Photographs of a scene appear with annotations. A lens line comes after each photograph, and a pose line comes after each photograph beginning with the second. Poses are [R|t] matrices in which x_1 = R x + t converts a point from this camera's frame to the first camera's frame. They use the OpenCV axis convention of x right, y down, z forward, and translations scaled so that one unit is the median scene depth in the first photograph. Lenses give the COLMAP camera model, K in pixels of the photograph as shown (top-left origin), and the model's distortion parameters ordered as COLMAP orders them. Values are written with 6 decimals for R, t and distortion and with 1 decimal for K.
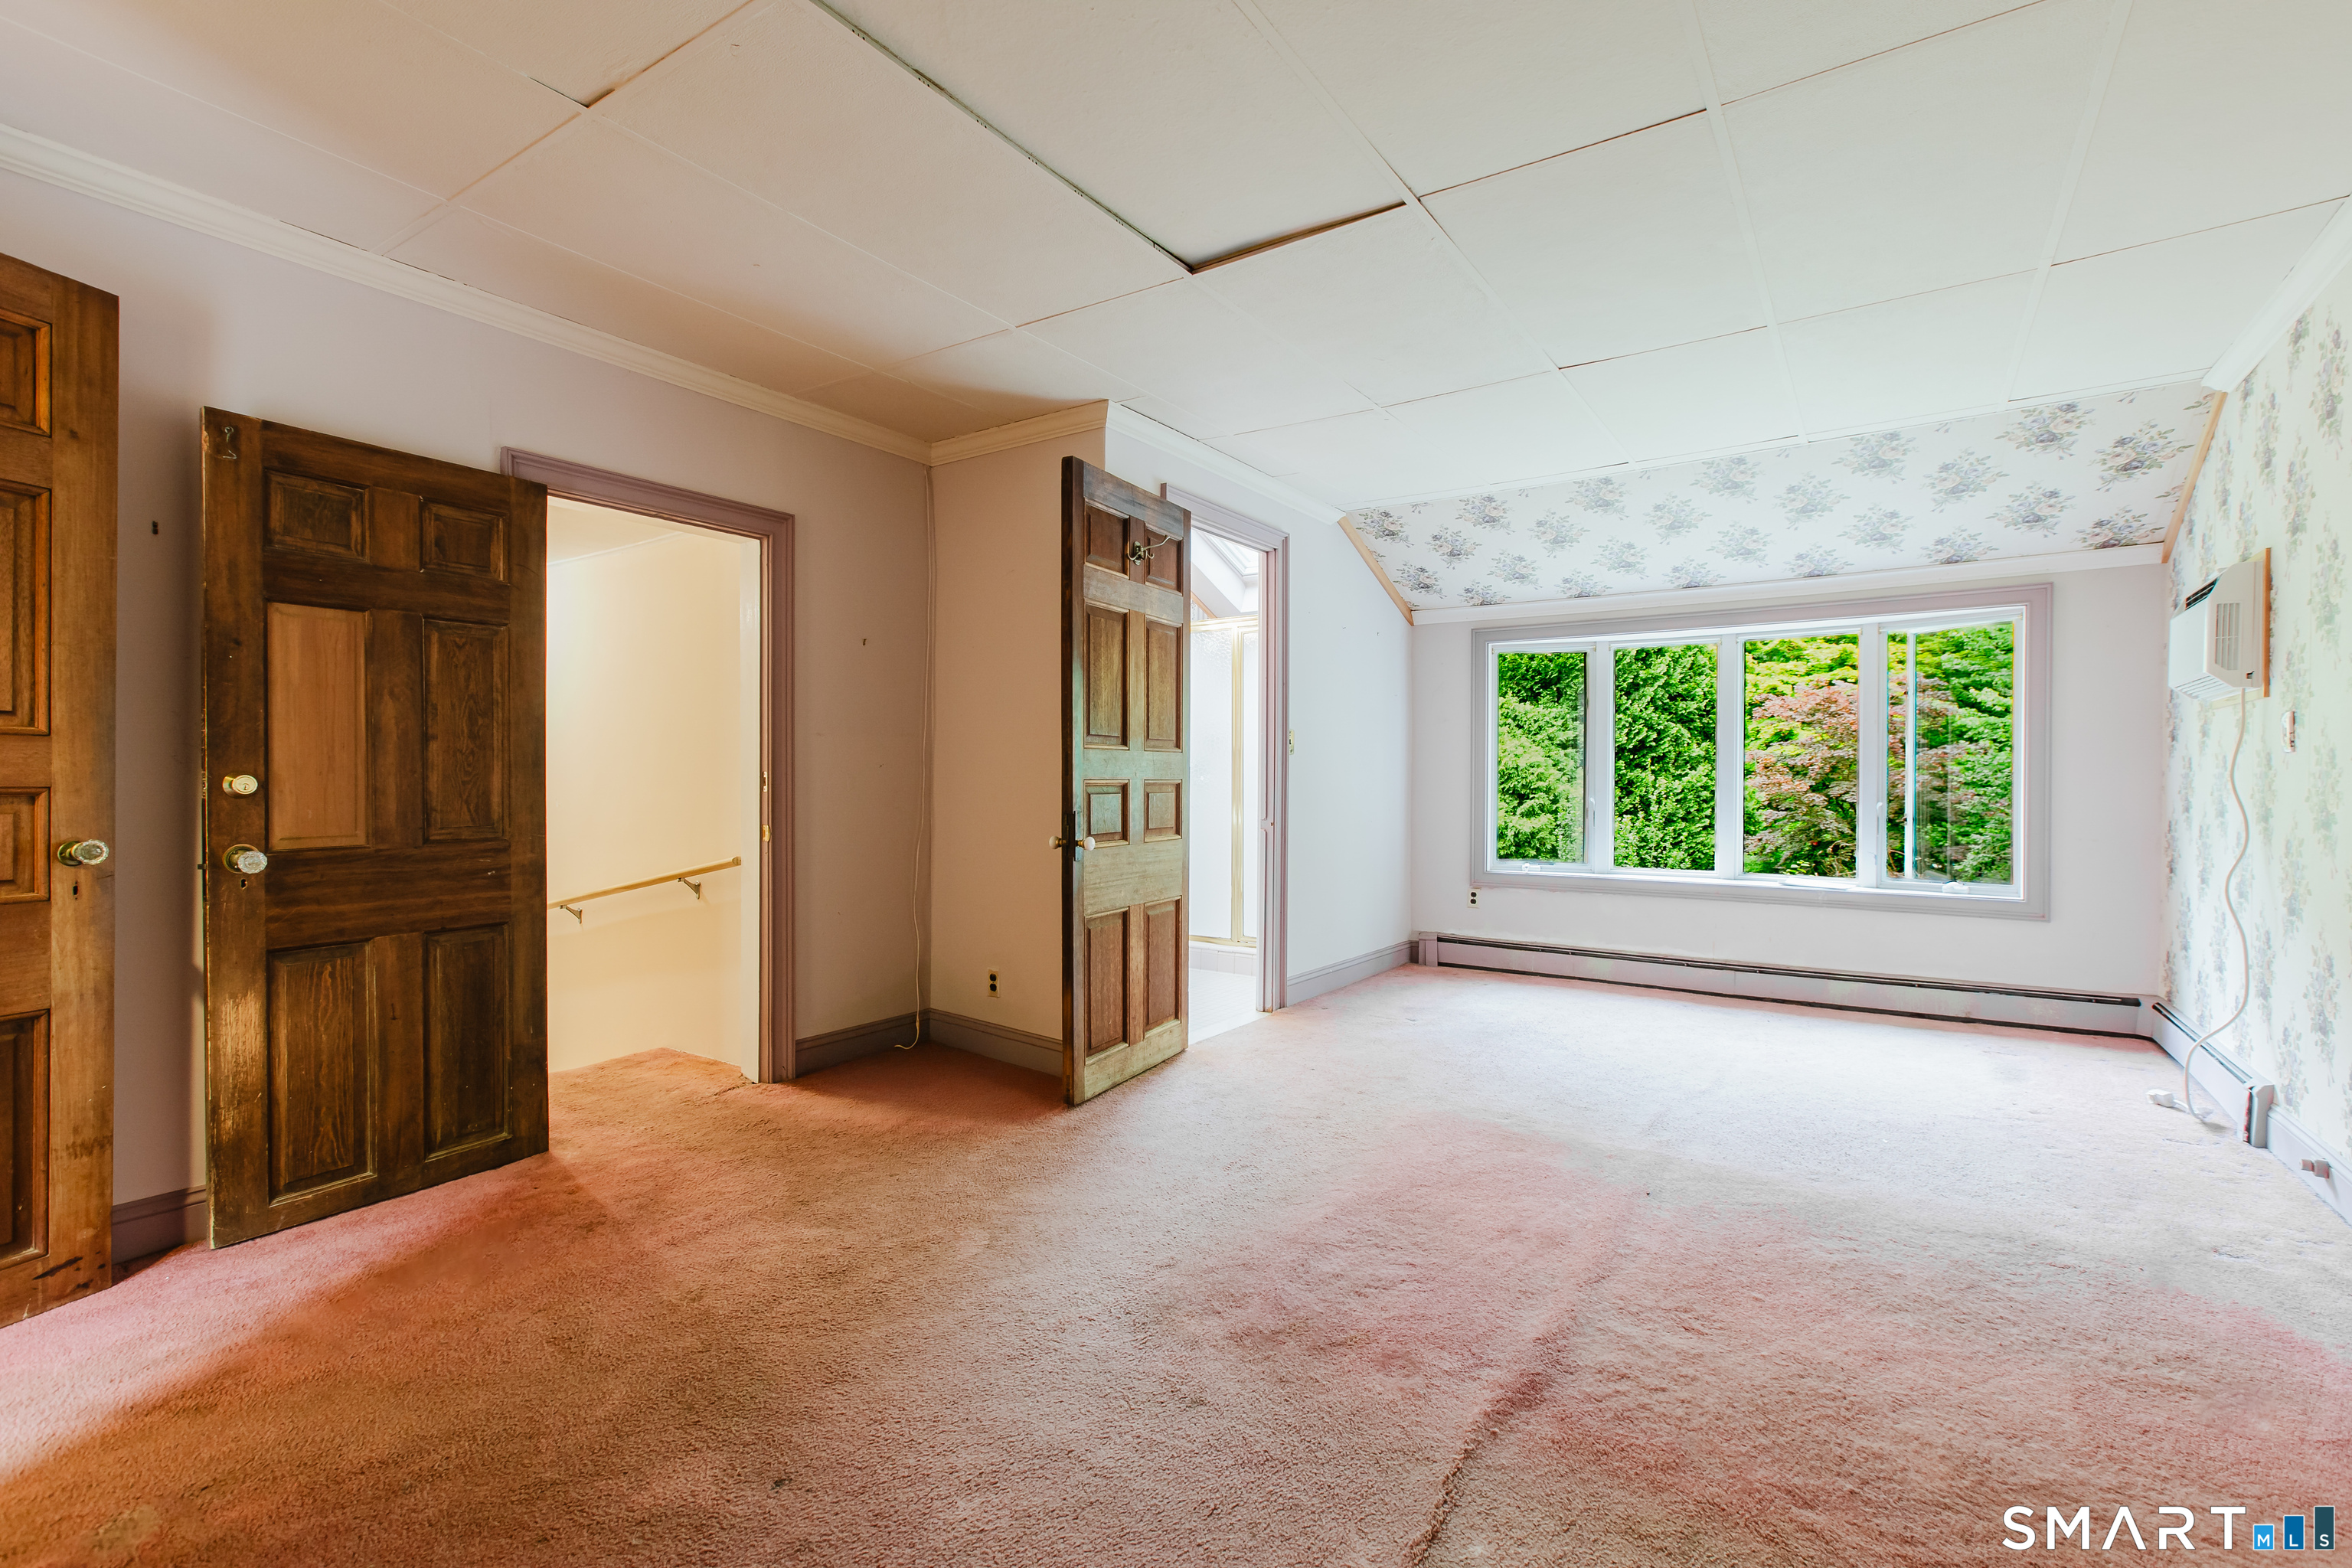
lens RADIAL K [[1073.5, 0, 1176.0], [0, 1073.5, 784.0], [0, 0, 1]] dist [-0.042308, -0.000110]
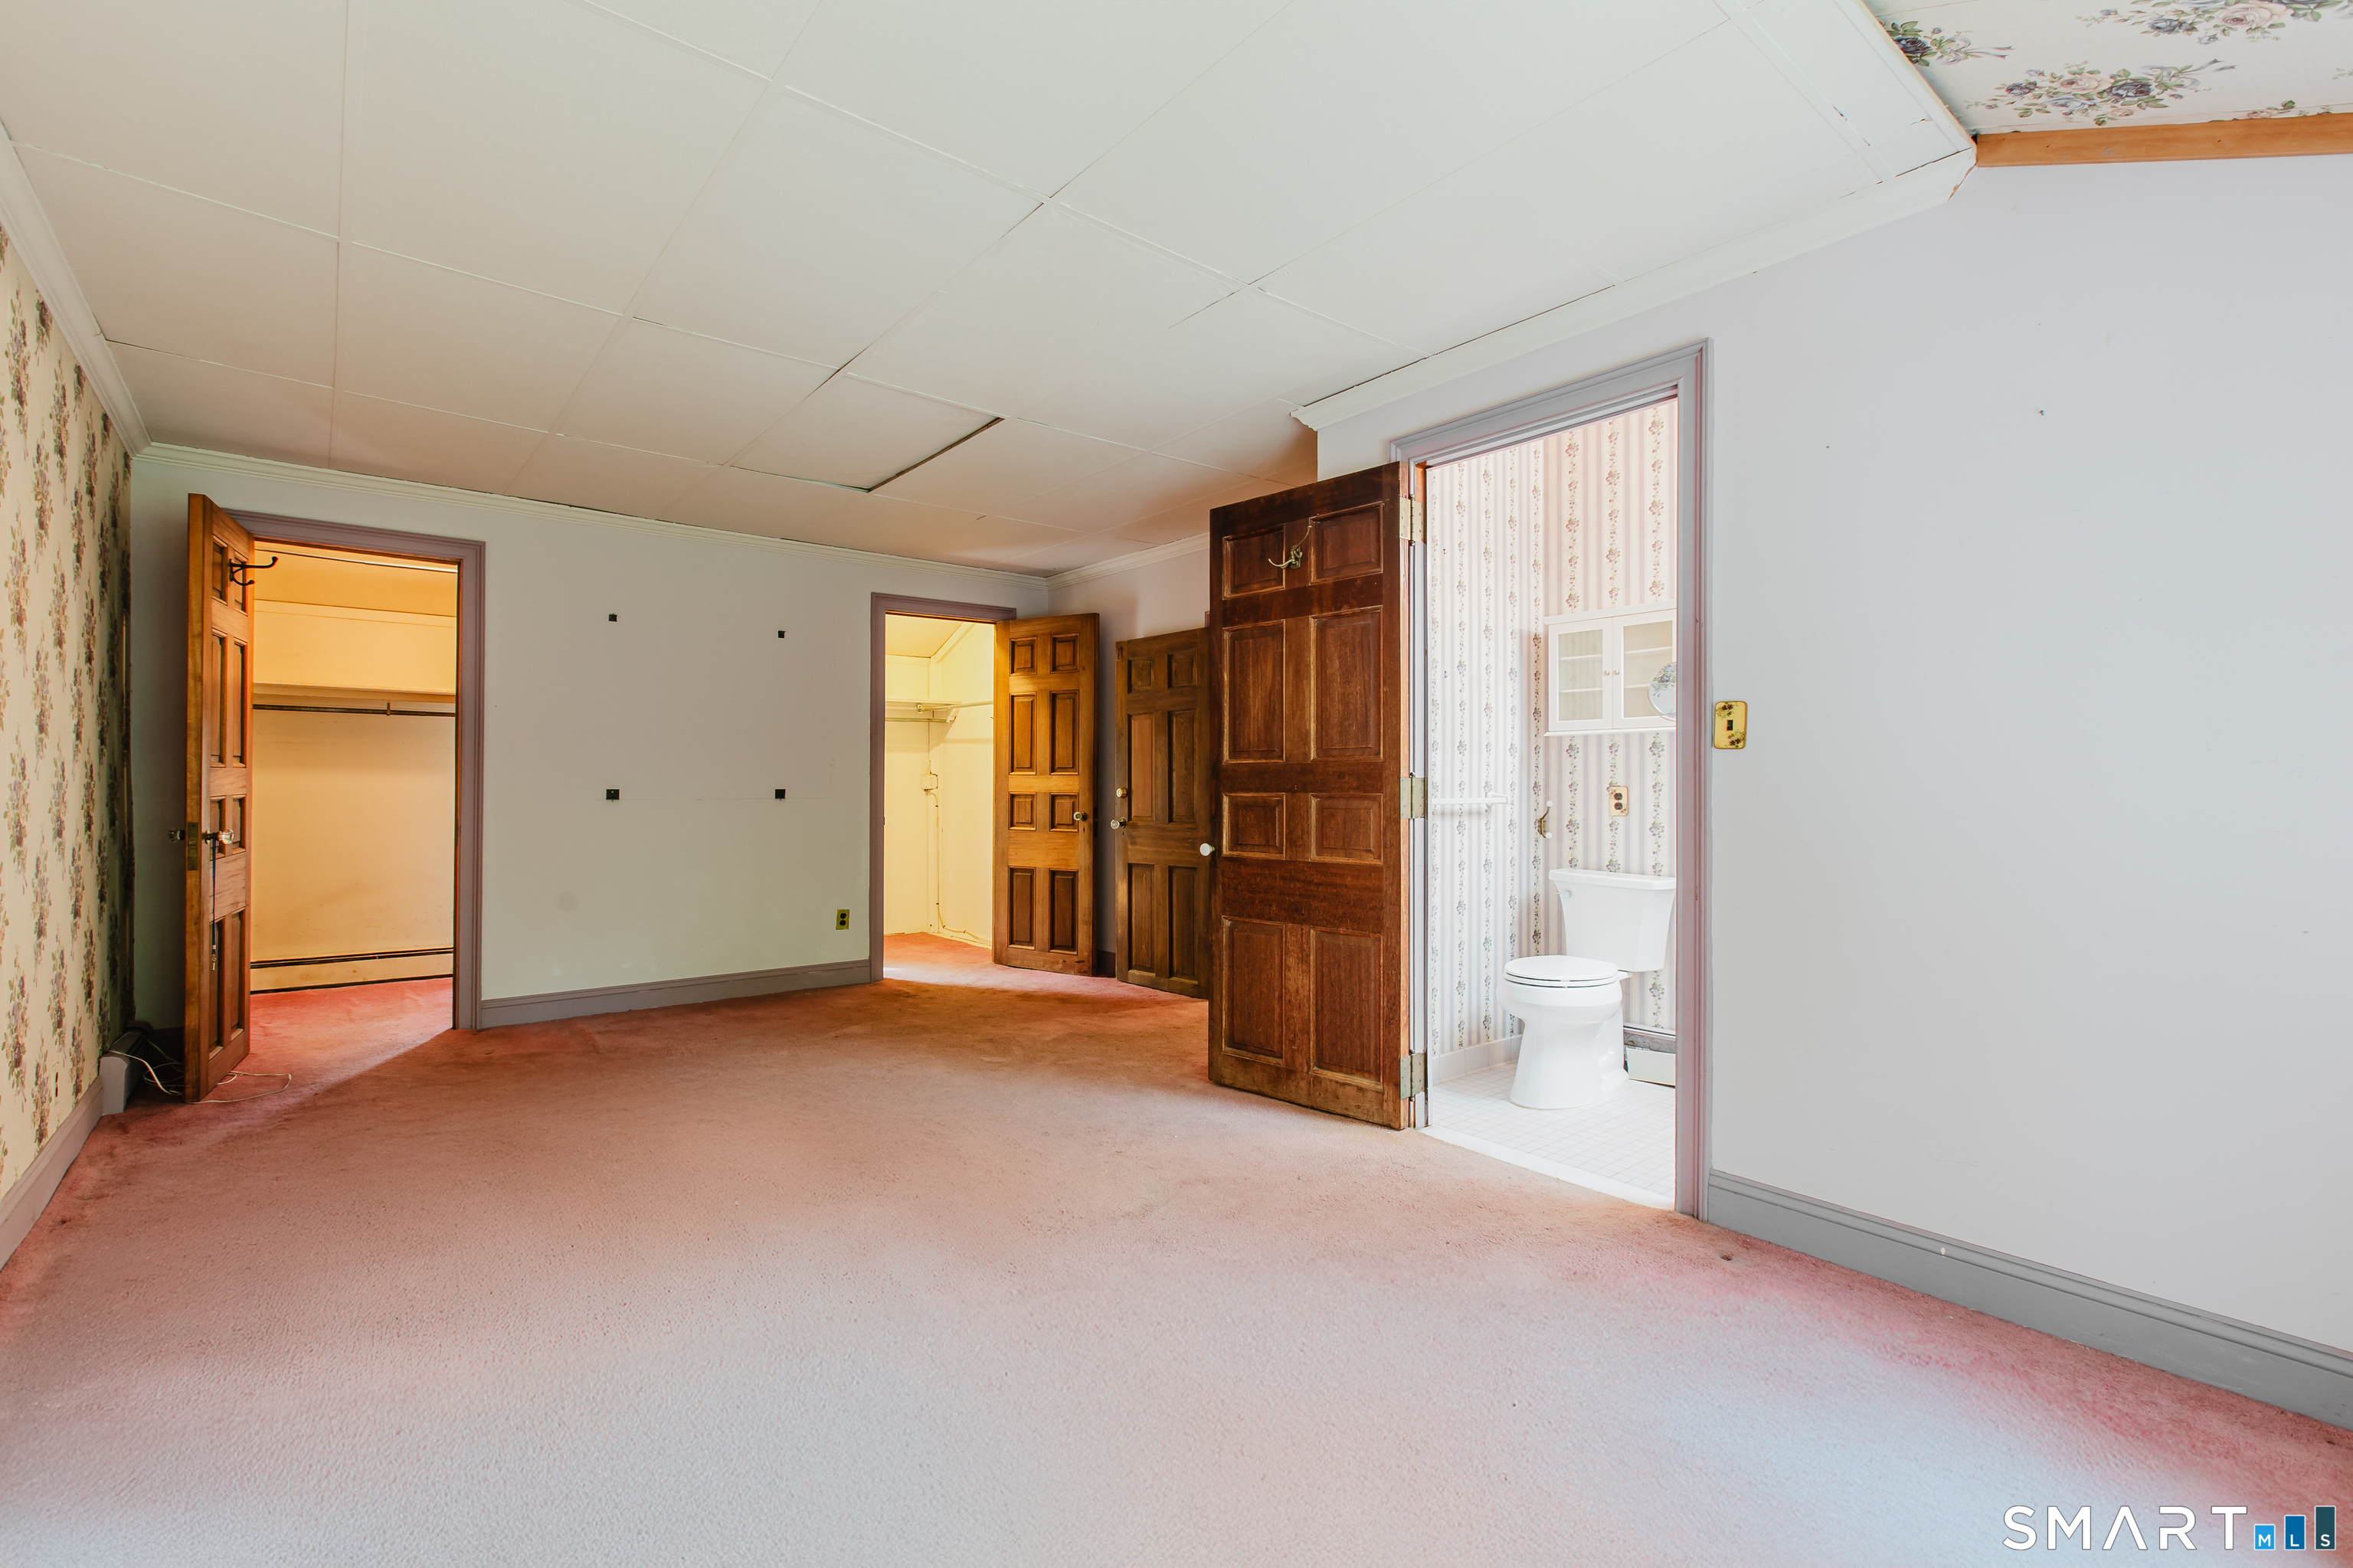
lens RADIAL K [[1046.0, 0, 1176.5], [0, 1046.0, 784.0], [0, 0, 1]] dist [0.000176, -0.000236]
pose [[-0.299495, -0.005715, -0.954081, 1.282702], [-0.008476, 0.999959, -0.003329, -0.012535], [0.954060, 0.007090, -0.299531, 1.702401]]
